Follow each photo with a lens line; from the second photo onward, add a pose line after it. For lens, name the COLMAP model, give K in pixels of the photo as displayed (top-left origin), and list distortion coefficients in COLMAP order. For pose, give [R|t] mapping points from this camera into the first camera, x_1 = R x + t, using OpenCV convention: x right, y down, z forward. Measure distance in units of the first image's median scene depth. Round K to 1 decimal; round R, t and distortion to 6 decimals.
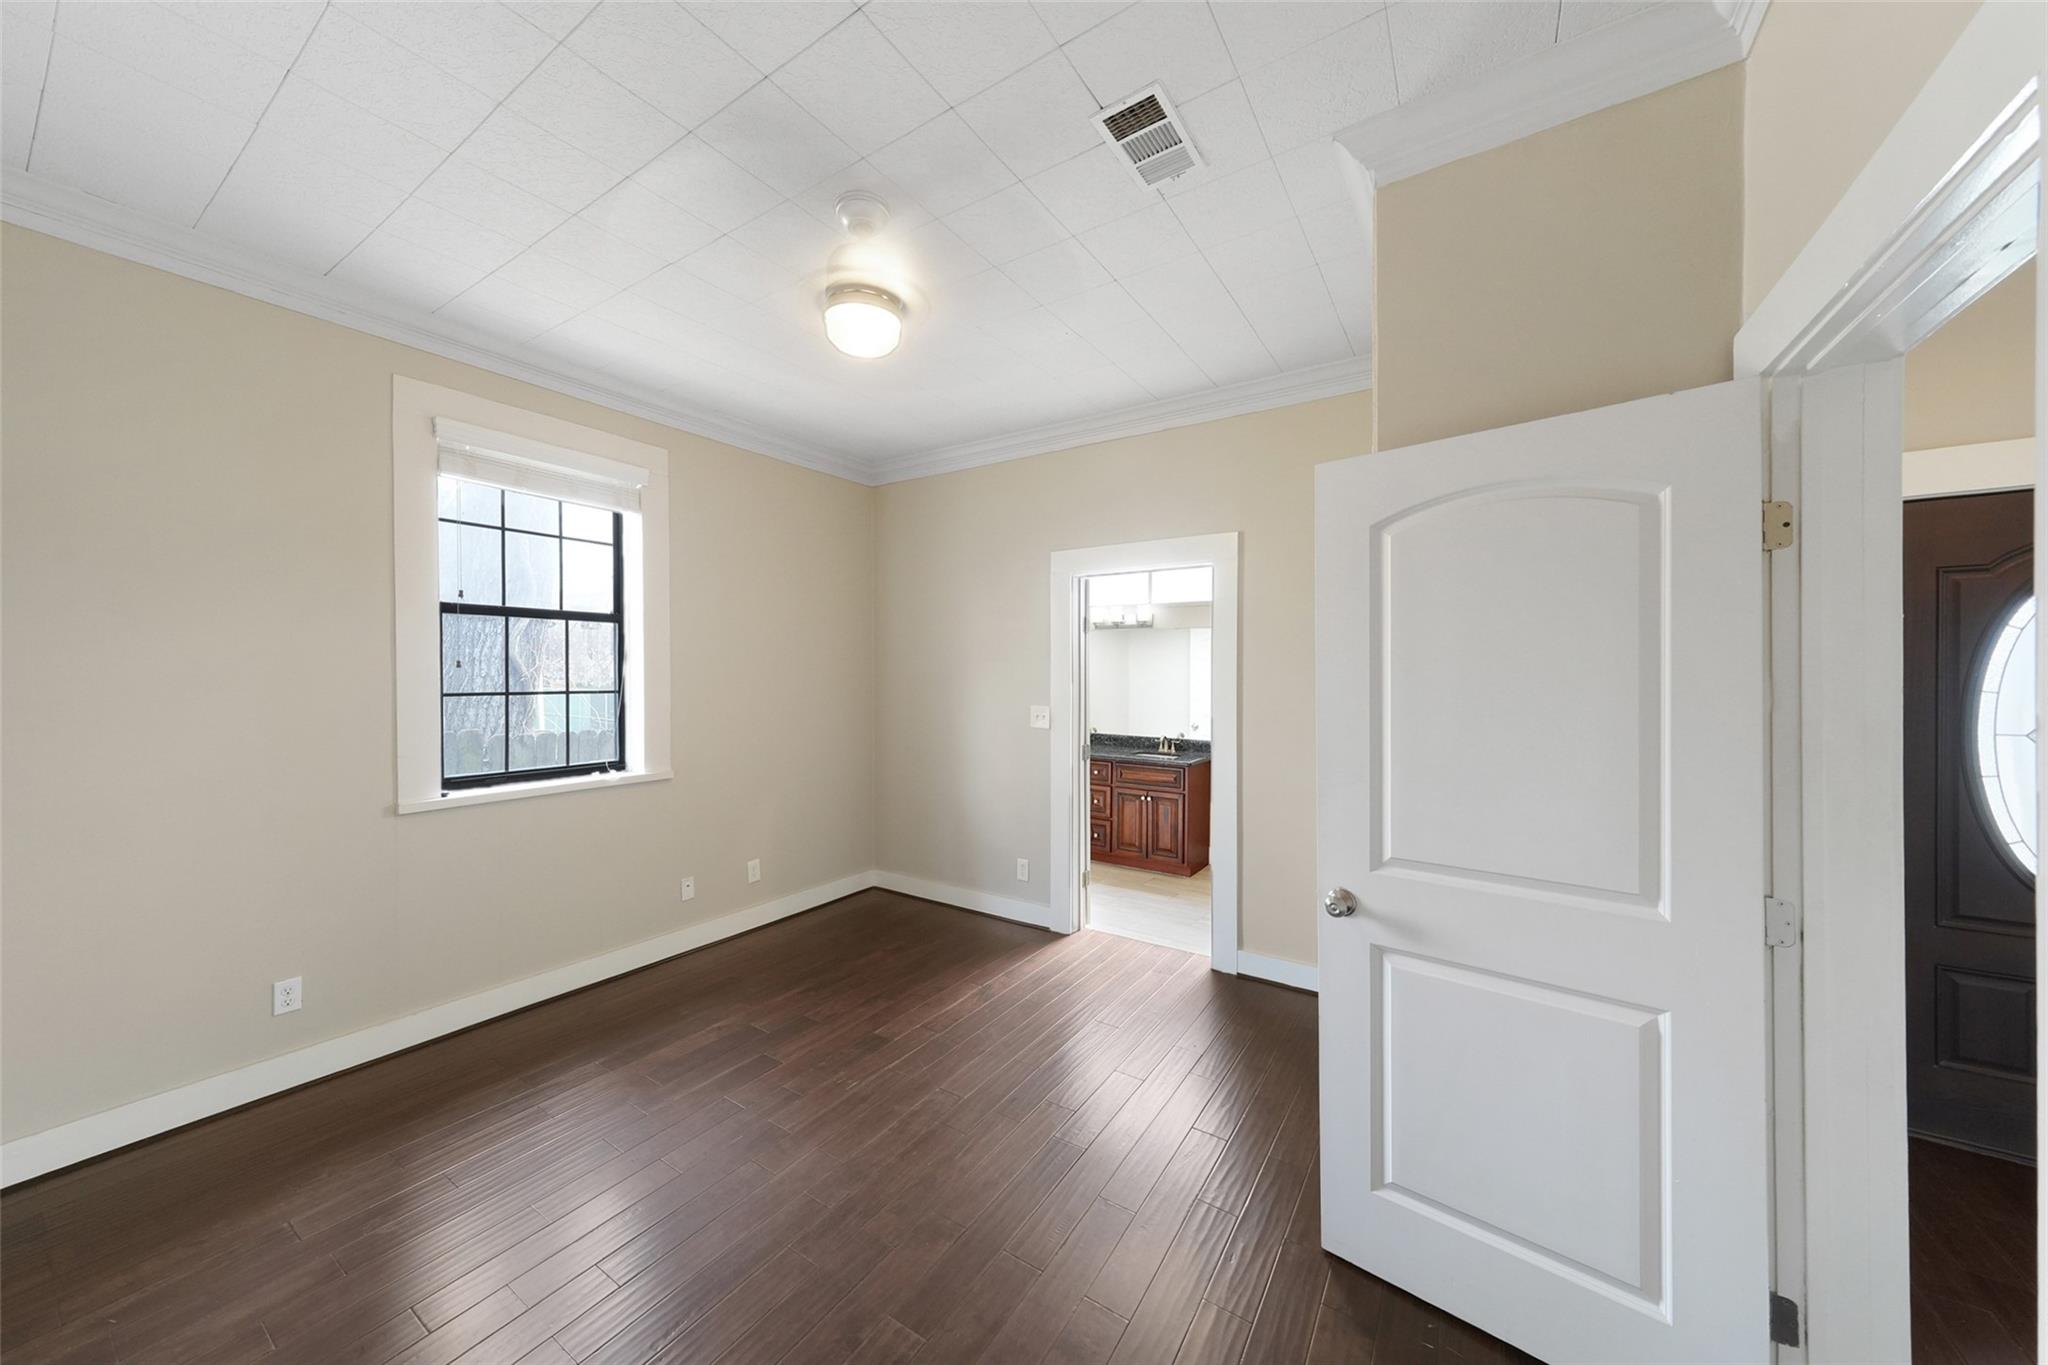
lens RADIAL K [[713.0, 0, 1023.2], [0, 713.0, 672.1], [0, 0, 1]] dist [-0.001951, -0.000083]
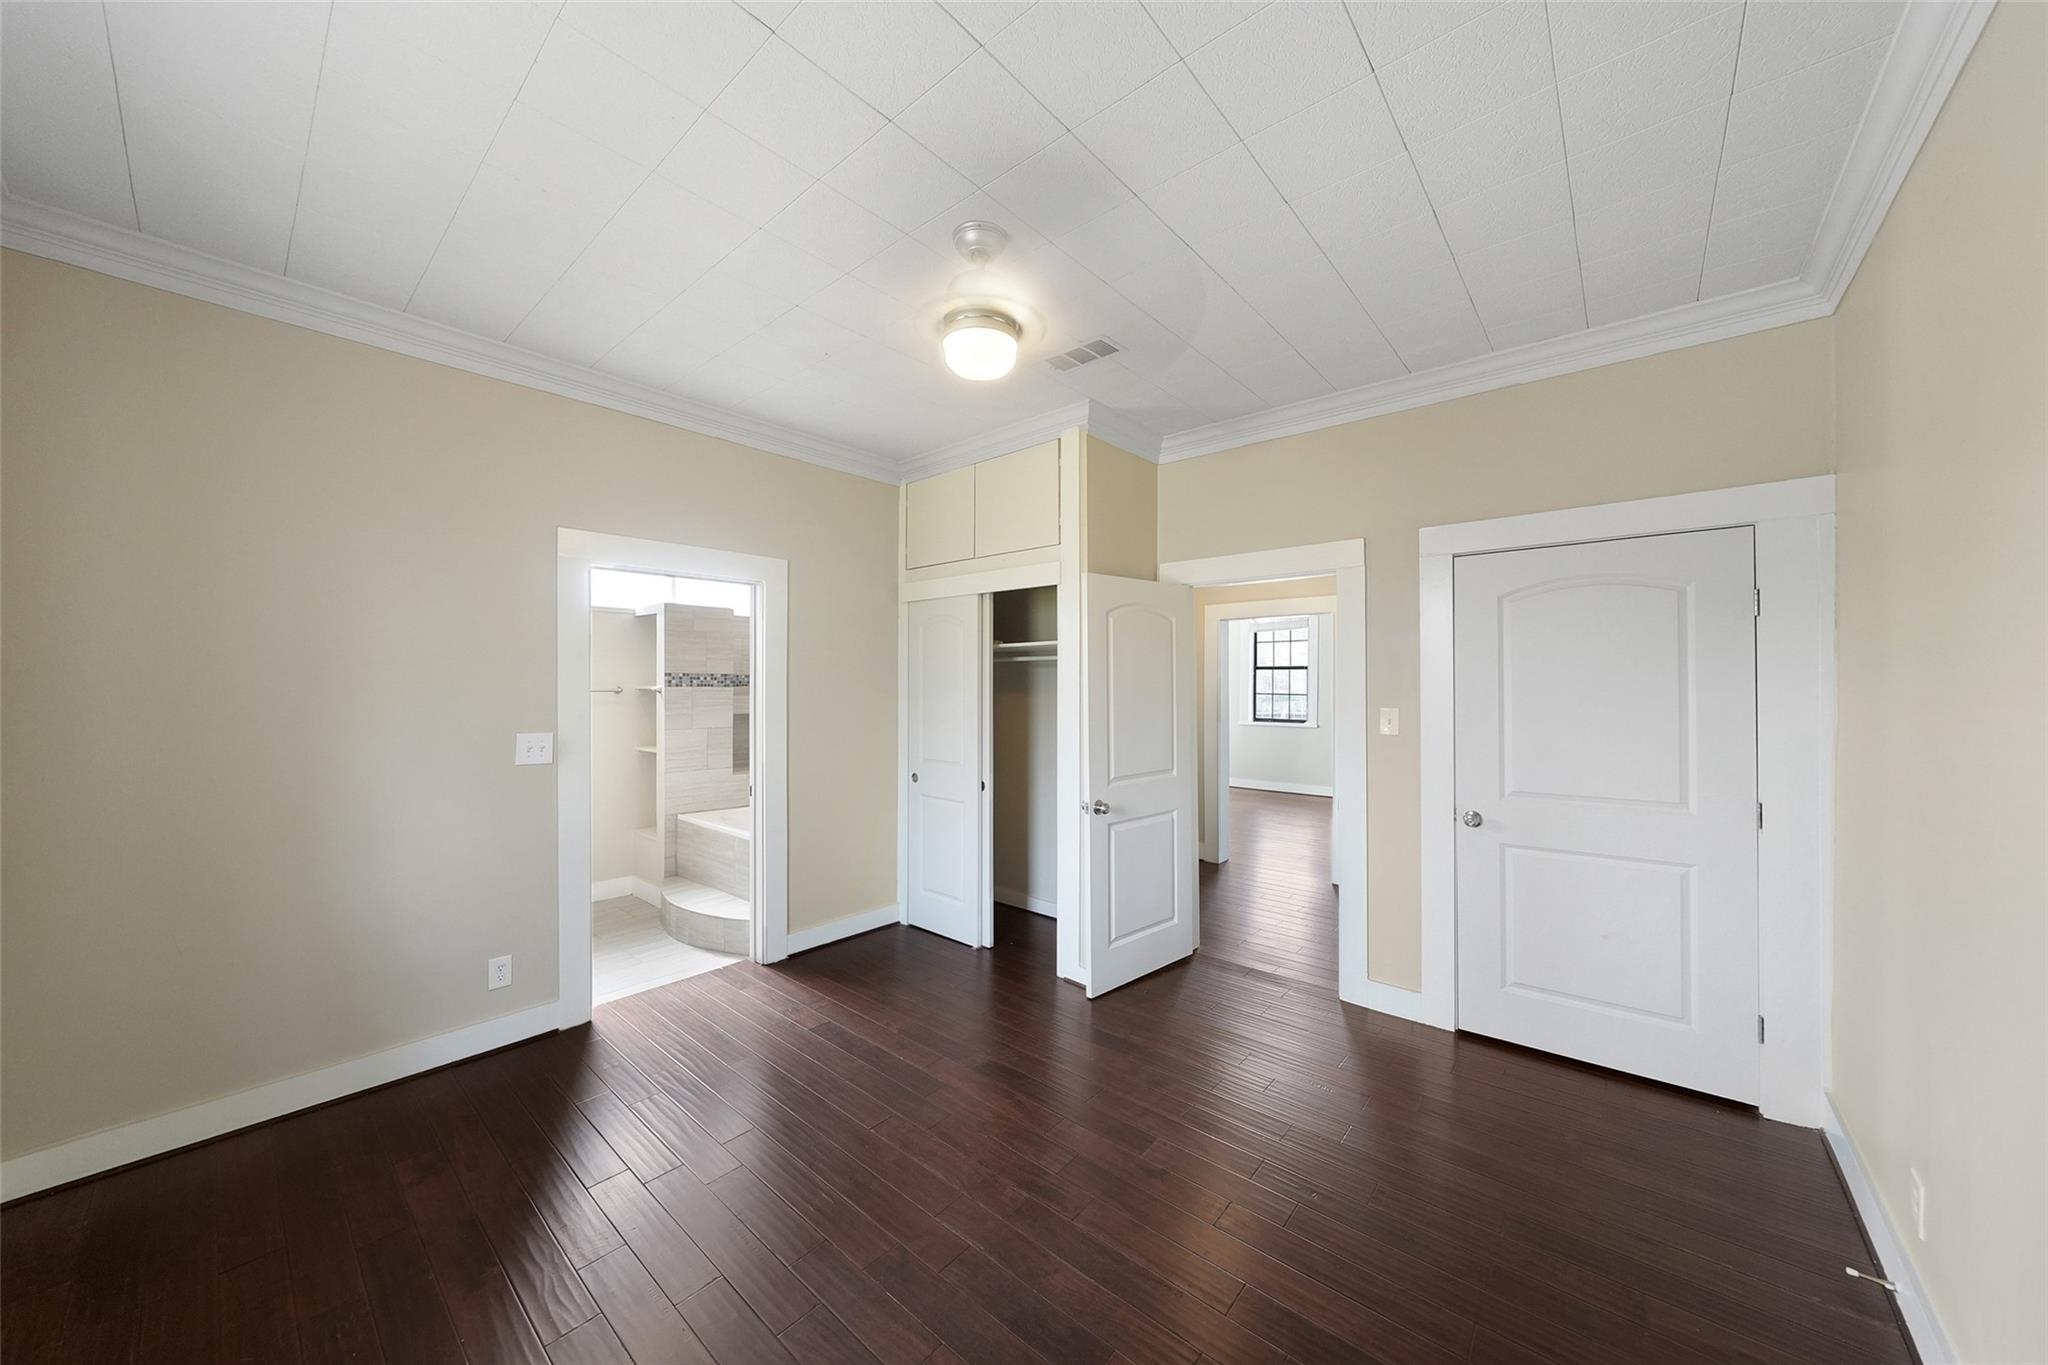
lens RADIAL K [[713.0, 0, 1023.2], [0, 713.0, 672.1], [0, 0, 1]] dist [-0.001951, -0.000083]
pose [[0.132979, 0.005361, 0.991104, -0.707819], [0.000378, 0.999985, -0.005460, -0.012880], [-0.991119, 0.001100, 0.132975, 0.458614]]
